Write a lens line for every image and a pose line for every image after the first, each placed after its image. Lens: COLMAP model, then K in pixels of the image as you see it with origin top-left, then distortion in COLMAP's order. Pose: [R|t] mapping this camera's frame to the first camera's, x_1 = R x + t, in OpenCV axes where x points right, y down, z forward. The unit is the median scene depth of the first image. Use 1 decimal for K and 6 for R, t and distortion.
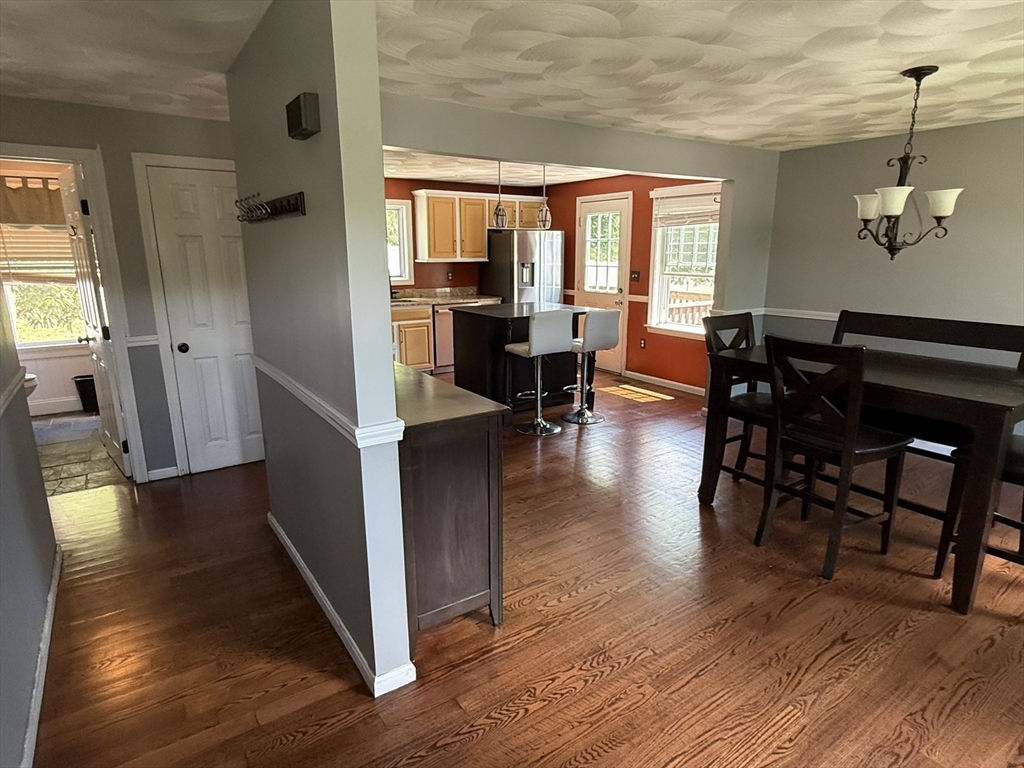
lens RADIAL K [[579.3, 0, 512.1], [0, 579.3, 387.2], [0, 0, 1]] dist [0.008460, -0.002460]
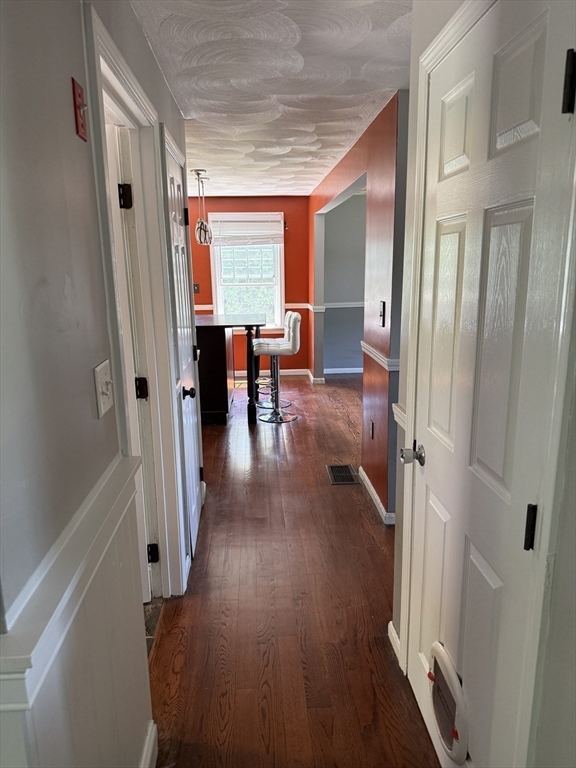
lens RADIAL K [[539.8, 0, 286.8], [0, 539.8, 385.2], [0, 0, 1]] dist [0.035707, -0.028389]
pose [[0.511293, -0.188006, 0.838590, -0.688245], [0.205875, 0.974161, 0.092876, -0.073198], [-0.834383, 0.125158, 0.536787, 0.331797]]
